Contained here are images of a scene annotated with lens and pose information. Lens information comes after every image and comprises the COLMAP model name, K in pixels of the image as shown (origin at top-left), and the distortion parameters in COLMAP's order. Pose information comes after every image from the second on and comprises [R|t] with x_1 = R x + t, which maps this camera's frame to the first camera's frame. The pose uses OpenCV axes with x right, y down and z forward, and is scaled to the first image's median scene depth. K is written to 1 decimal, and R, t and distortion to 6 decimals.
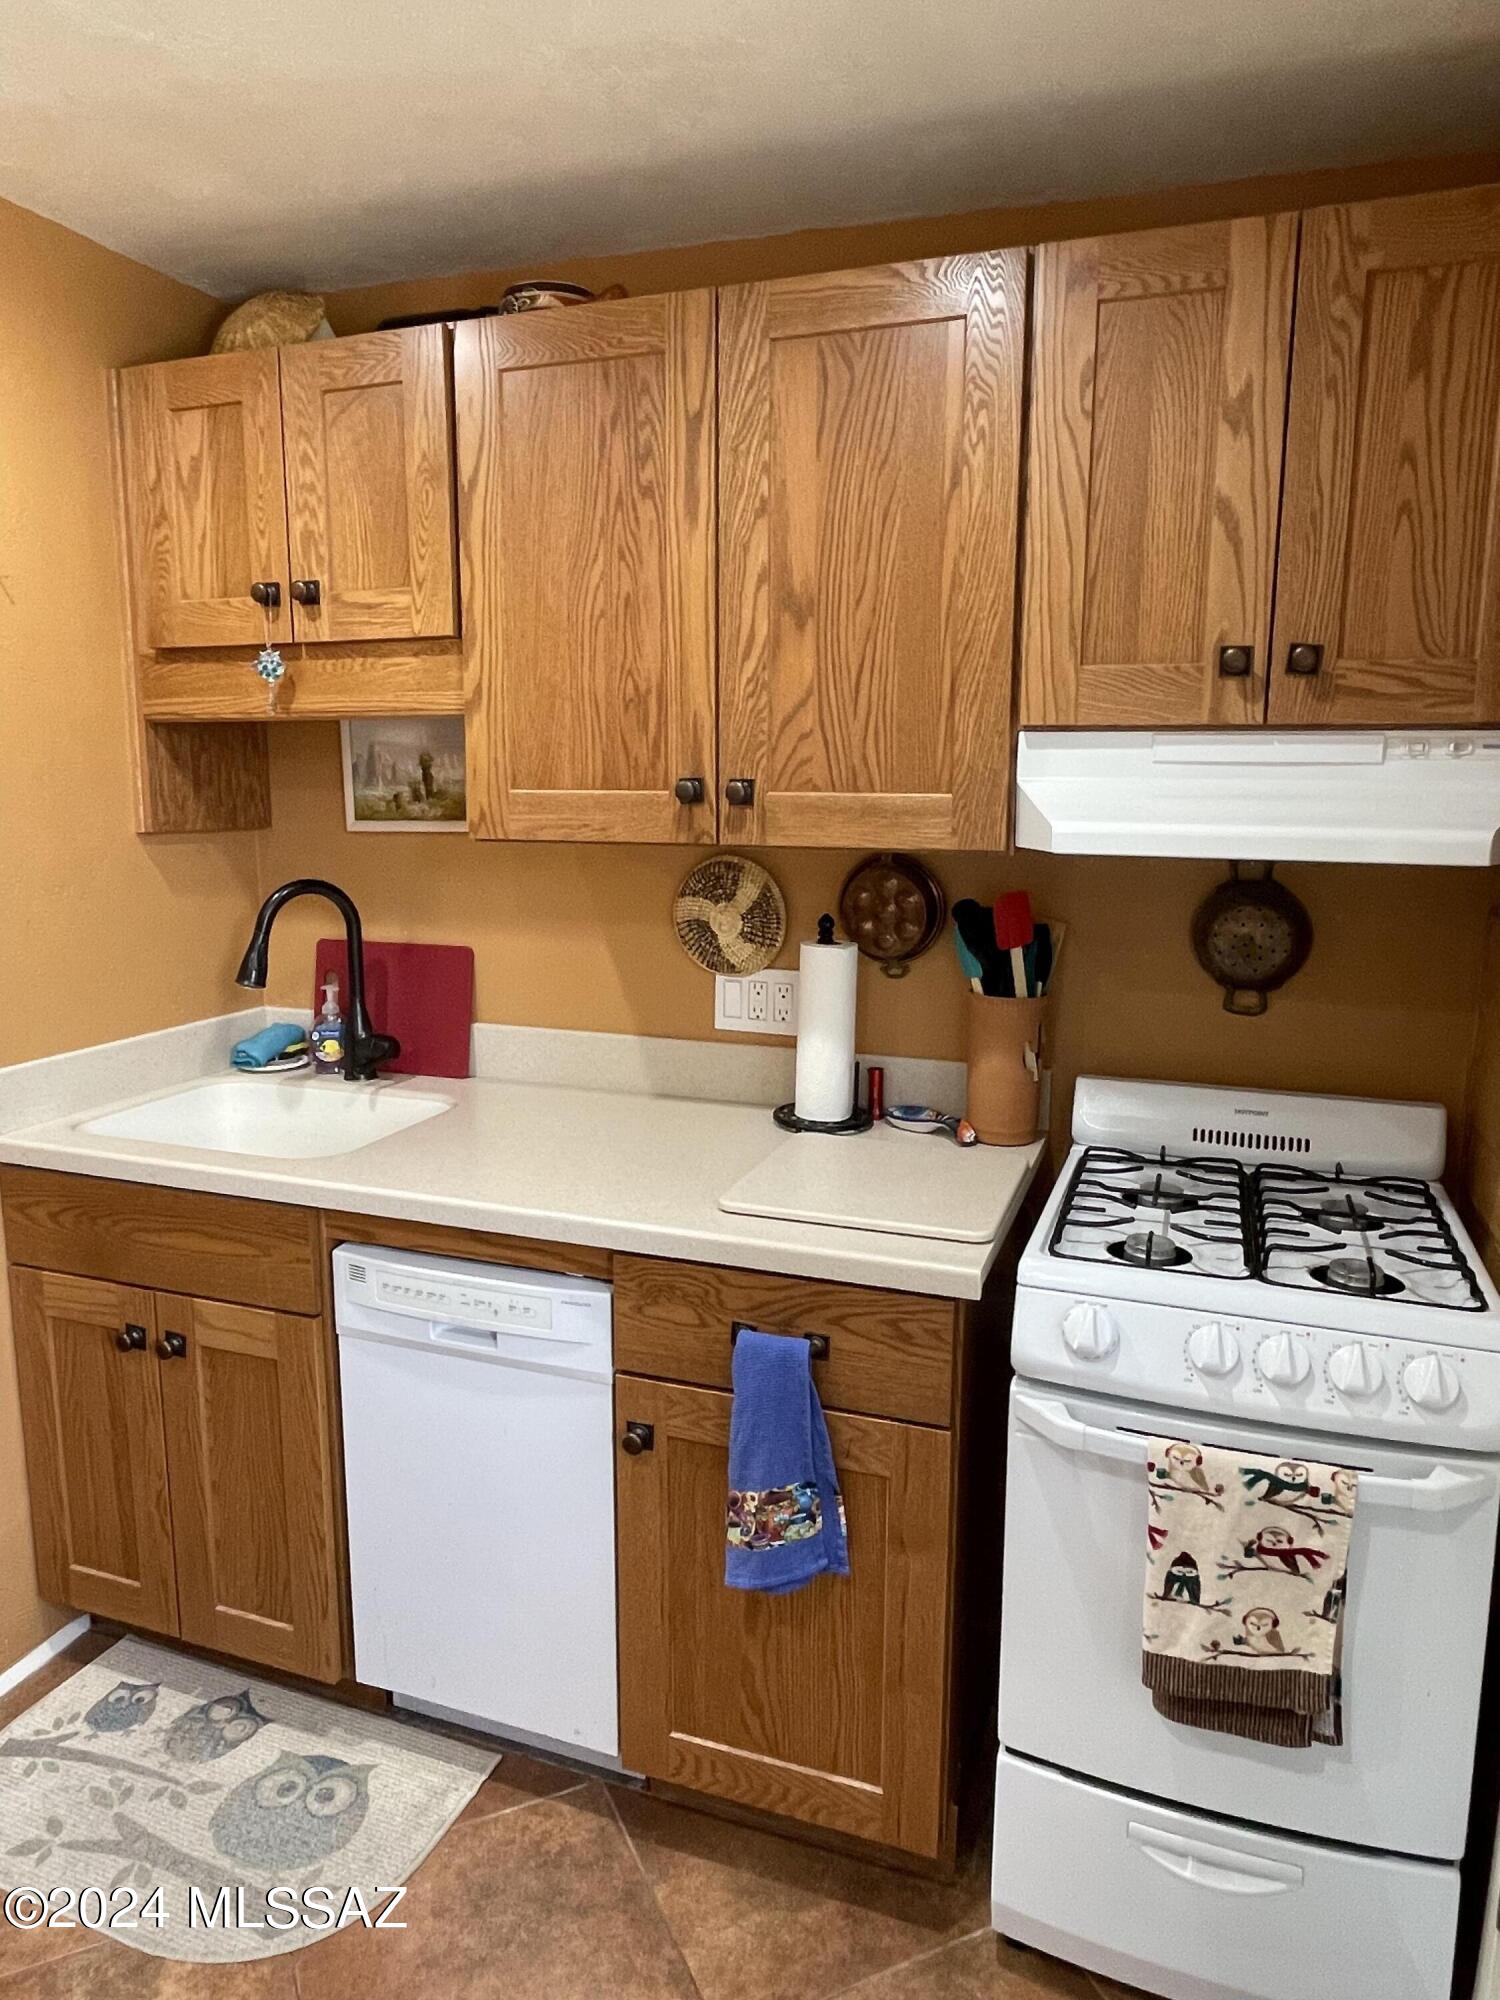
lens RADIAL K [[1303.3, 0, 749.9], [0, 1303.3, 990.0], [0, 0, 1]] dist [-0.006334, 0.001035]
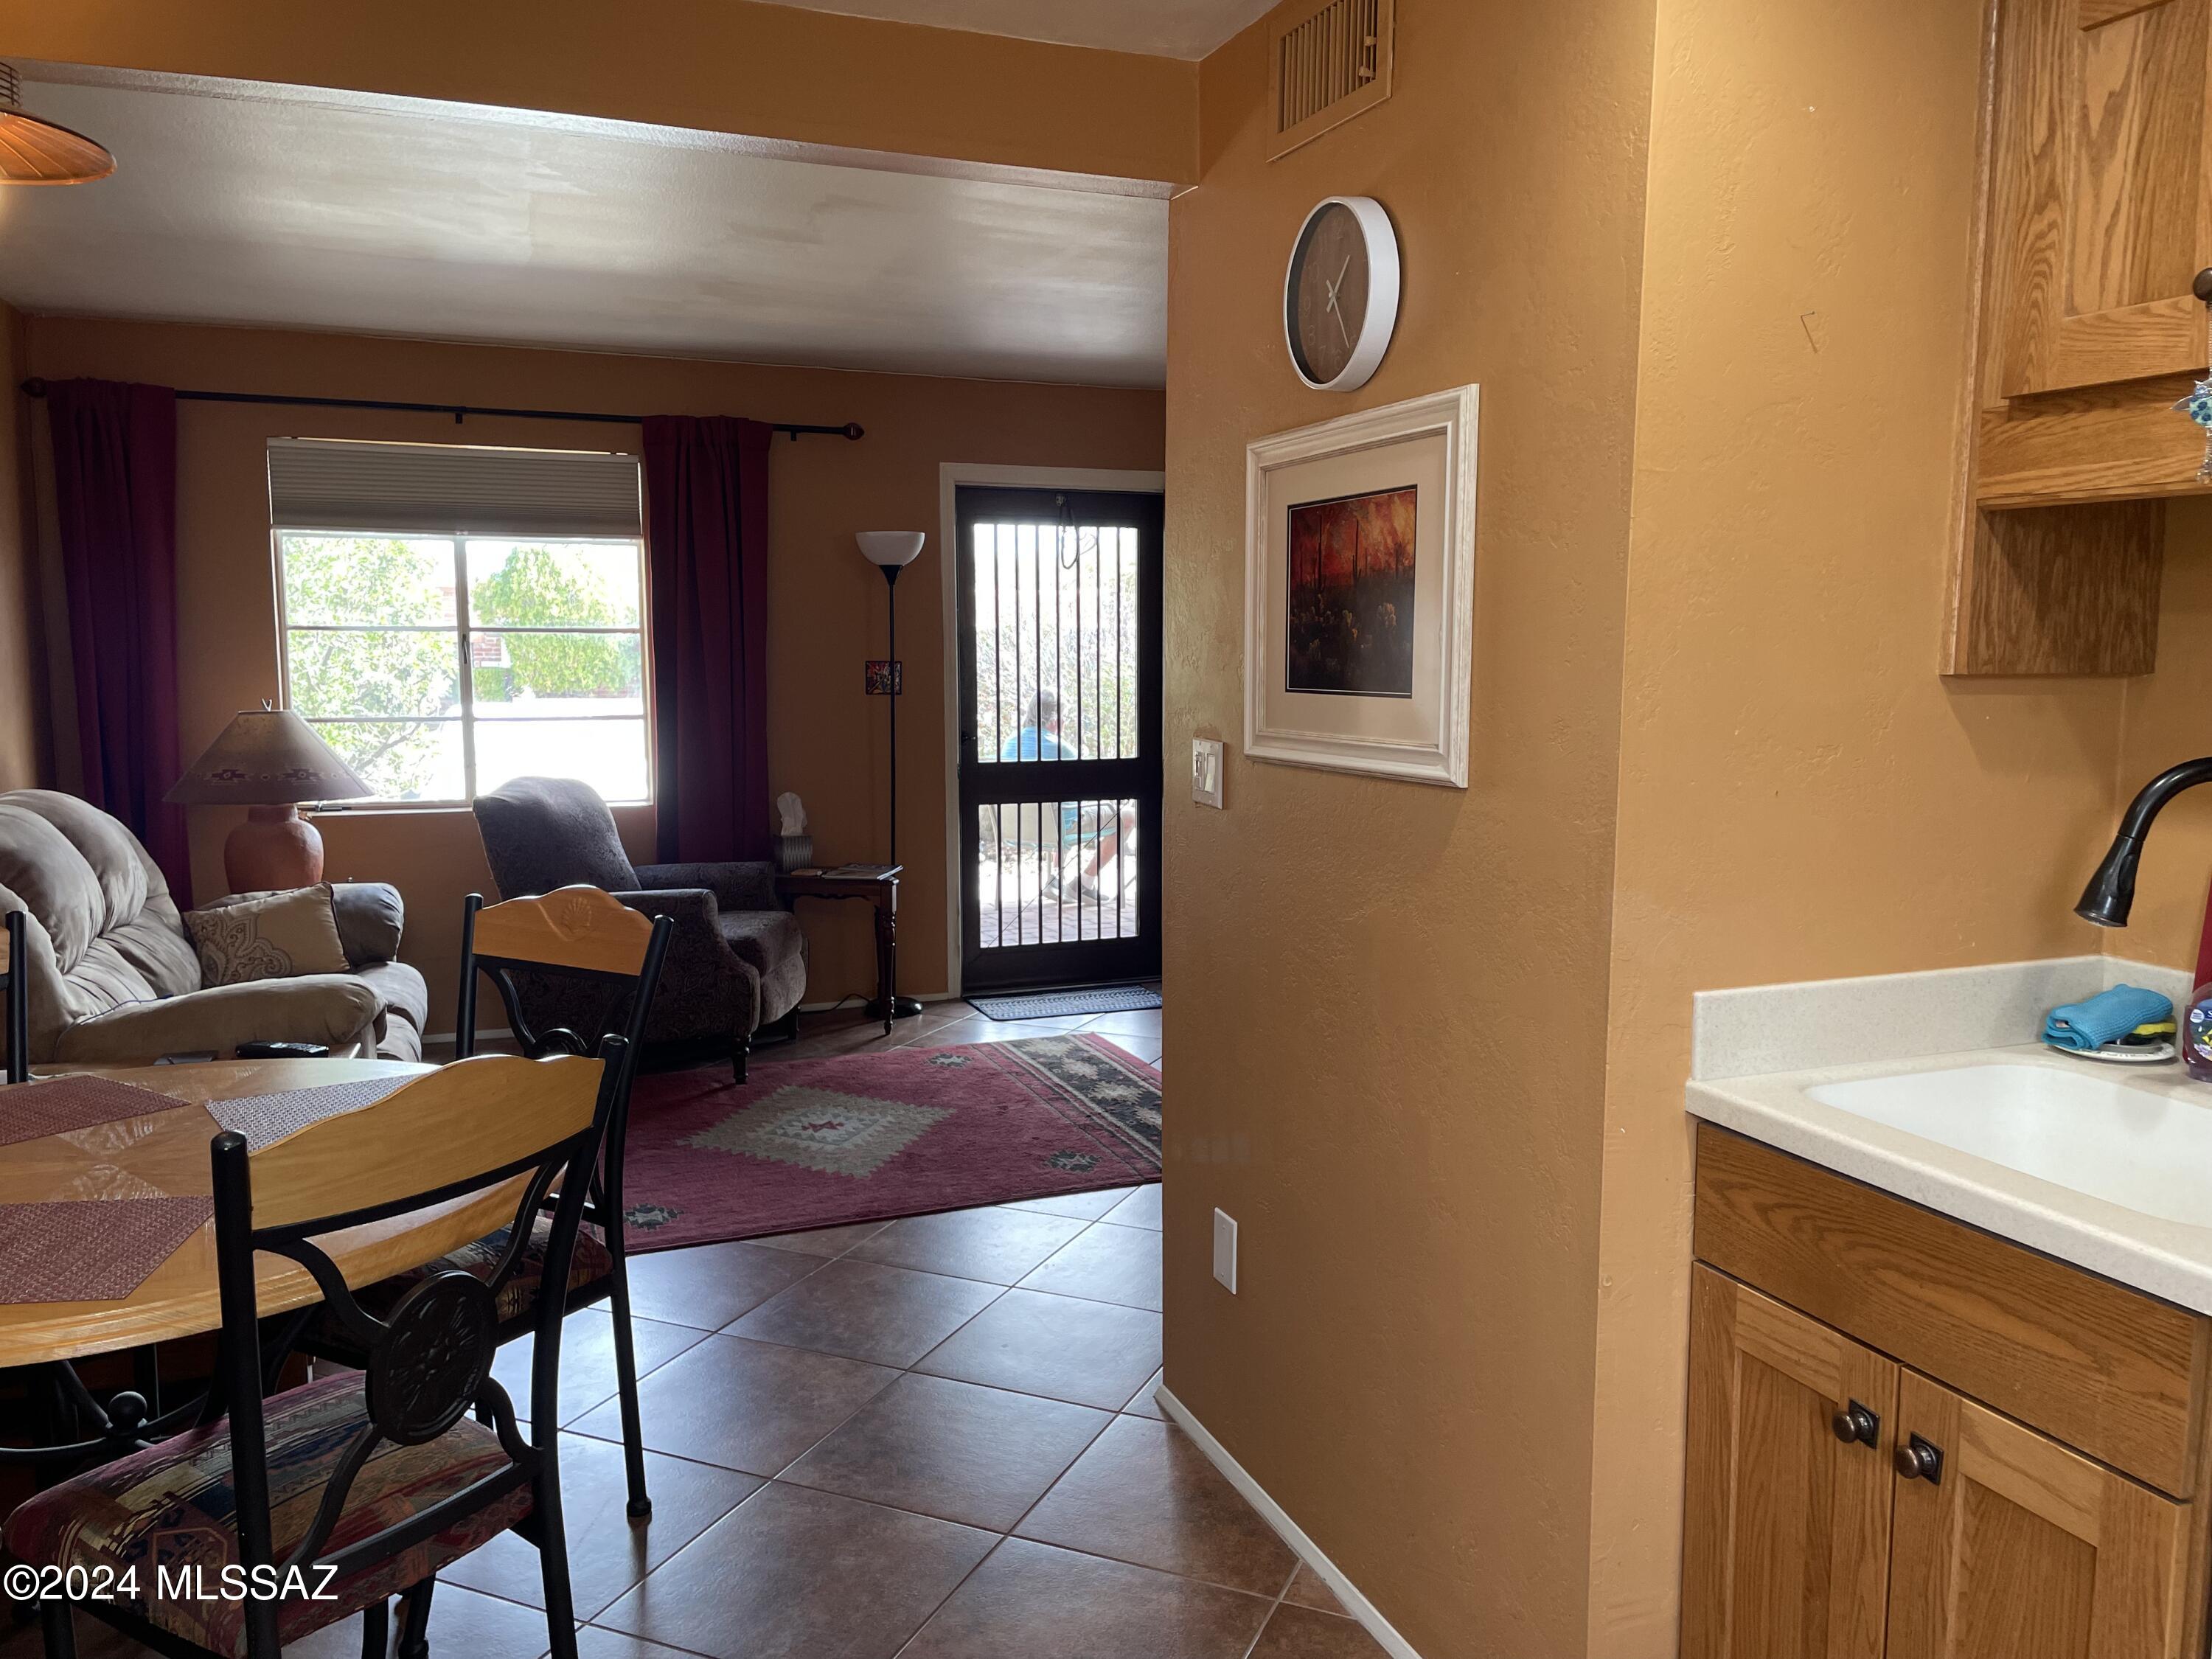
lens RADIAL K [[1663.9, 0, 1107.2], [0, 1663.9, 832.6], [0, 0, 1]] dist [0.062248, -0.031718]
pose [[0.658527, 0.084088, -0.747844, -0.095949], [-0.119630, 0.992799, 0.006288, 0.007046], [0.742988, 0.085324, 0.663844, 0.104756]]
